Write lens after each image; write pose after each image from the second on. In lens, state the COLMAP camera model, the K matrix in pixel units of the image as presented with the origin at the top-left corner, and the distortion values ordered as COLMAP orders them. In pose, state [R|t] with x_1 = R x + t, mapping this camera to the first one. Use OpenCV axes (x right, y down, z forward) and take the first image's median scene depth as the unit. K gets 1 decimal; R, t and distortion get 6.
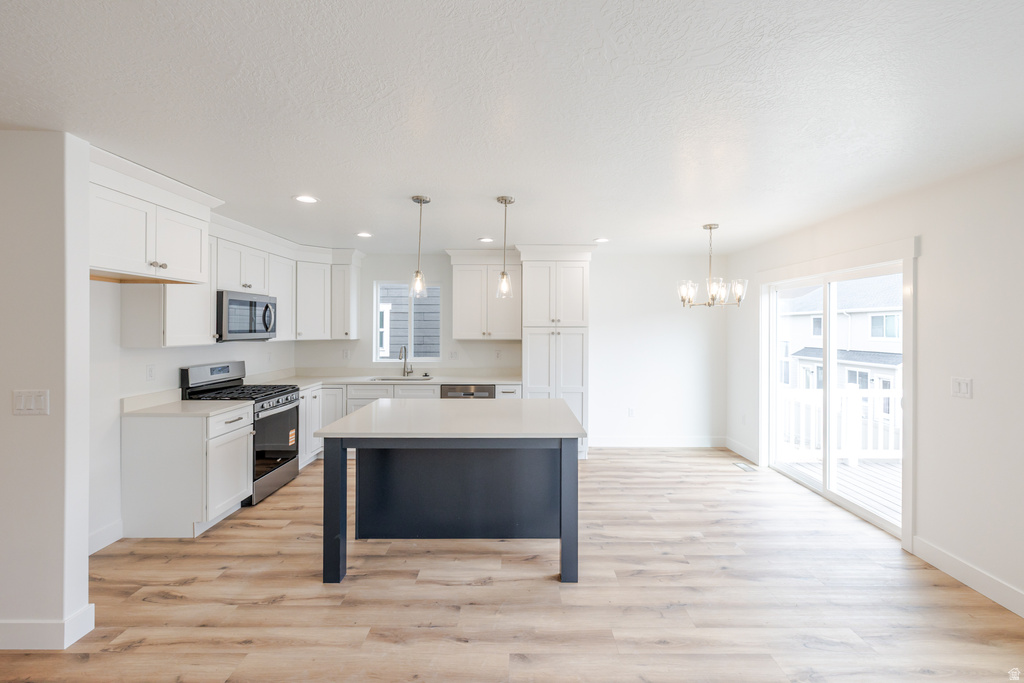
lens RADIAL K [[433.2, 0, 515.2], [0, 433.2, 317.8], [0, 0, 1]] dist [-0.001311, -0.000244]
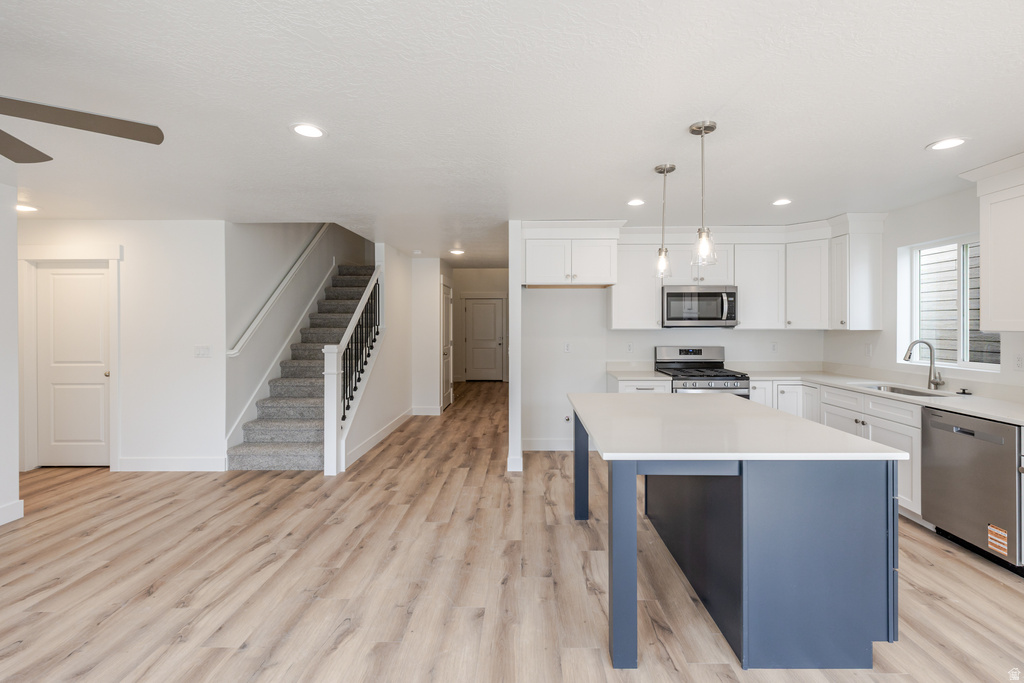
lens RADIAL K [[448.9, 0, 528.3], [0, 448.9, 320.0], [0, 0, 1]] dist [0.000542, -0.000128]
pose [[0.000210, -0.011005, -0.999939, 0.611814], [0.021286, 0.999713, -0.010998, 0.040767], [0.999773, -0.021283, 0.000444, 0.603955]]
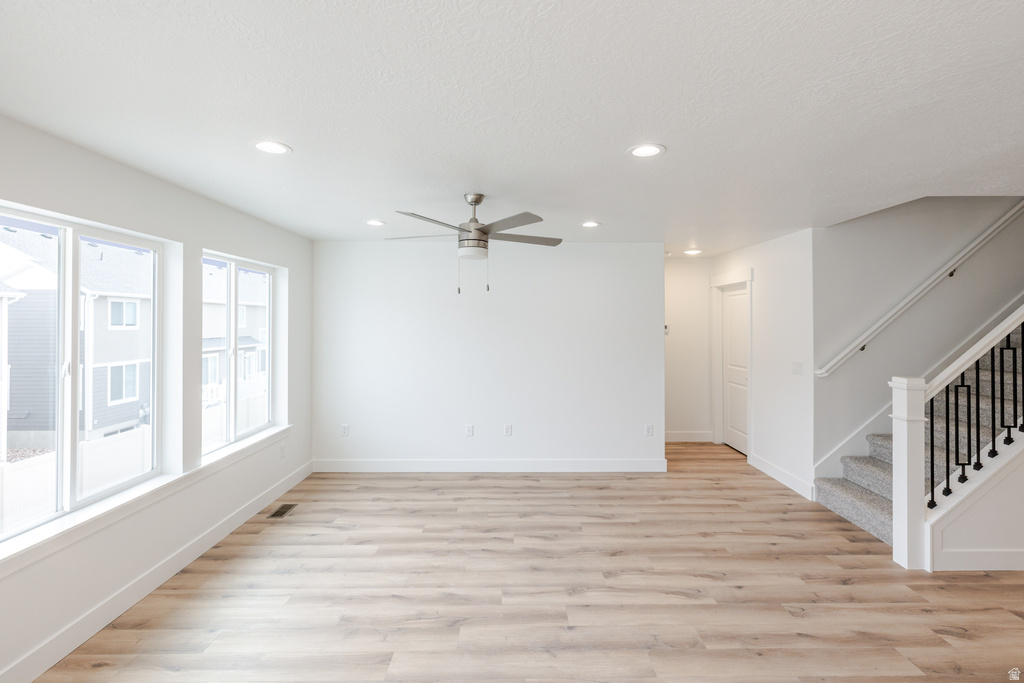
lens RADIAL K [[457.3, 0, 511.3], [0, 457.3, 326.2], [0, 0, 1]] dist [-0.000014, 0.000050]
pose [[-0.999981, -0.002914, -0.005462, 0.161957], [-0.002845, 0.999917, -0.012577, 0.003275], [0.005498, -0.012561, -0.999906, 0.900016]]
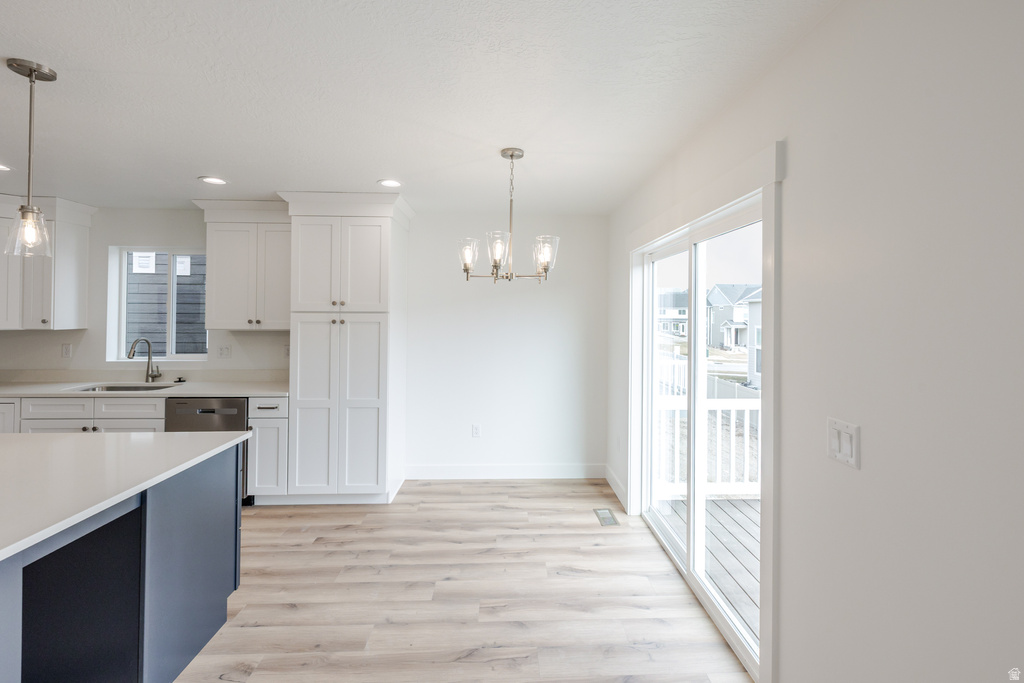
lens RADIAL K [[451.5, 0, 516.7], [0, 451.5, 298.7], [0, 0, 1]] dist [0.003358, 0.000221]
pose [[0.999411, 0.004350, 0.034027, 0.468796], [-0.003993, 0.999936, -0.010543, 0.008183], [-0.034071, 0.010400, 0.999365, 0.367820]]
